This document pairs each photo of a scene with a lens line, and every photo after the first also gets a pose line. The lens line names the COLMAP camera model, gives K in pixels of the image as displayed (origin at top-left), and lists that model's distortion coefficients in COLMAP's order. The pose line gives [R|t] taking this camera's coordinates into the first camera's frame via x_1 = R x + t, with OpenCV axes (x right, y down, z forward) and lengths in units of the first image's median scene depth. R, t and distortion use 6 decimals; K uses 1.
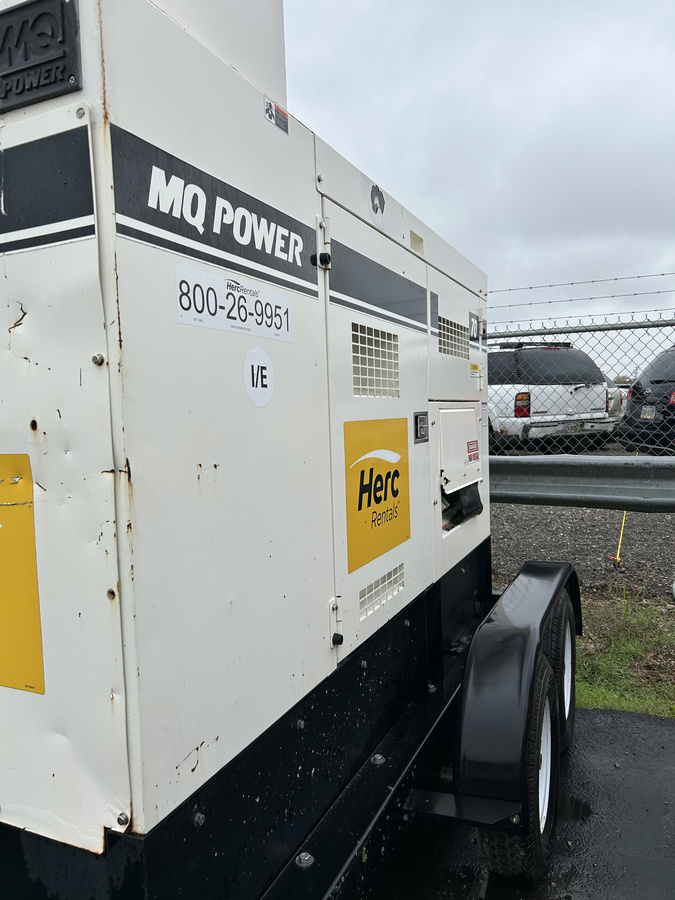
lens RADIAL K [[674.9, 0, 337.5], [0, 674.9, 450.0], [0, 0, 1]] dist [-0.007763, -0.001920]
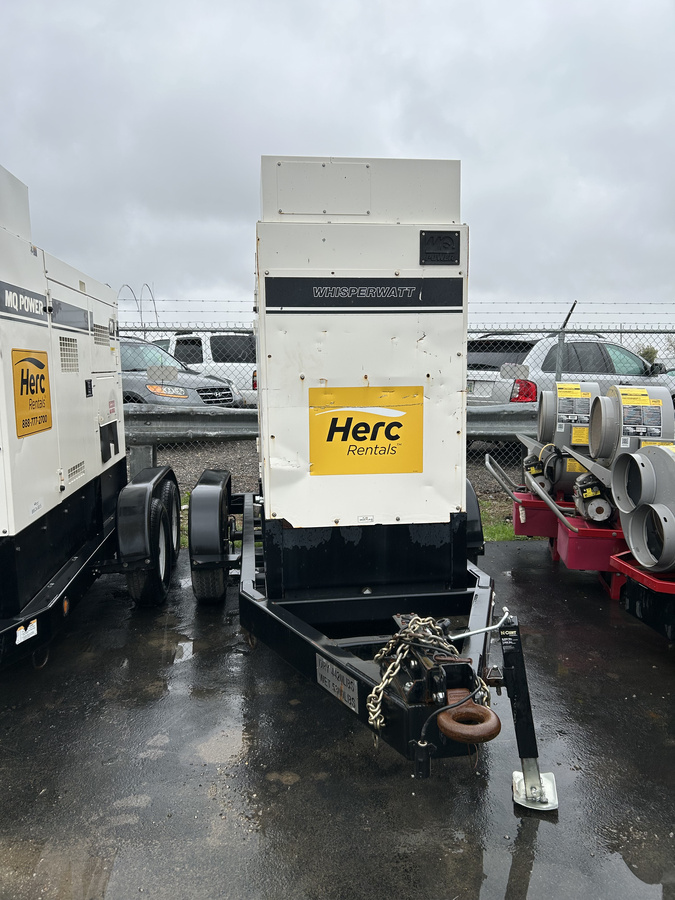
lens RADIAL K [[674.9, 0, 337.5], [0, 674.9, 450.0], [0, 0, 1]] dist [-0.007763, -0.001920]
pose [[0.851181, -0.051769, 0.522314, -0.259707], [0.022151, 0.997780, 0.062797, 0.033242], [-0.524405, -0.041882, 0.850438, -0.892577]]
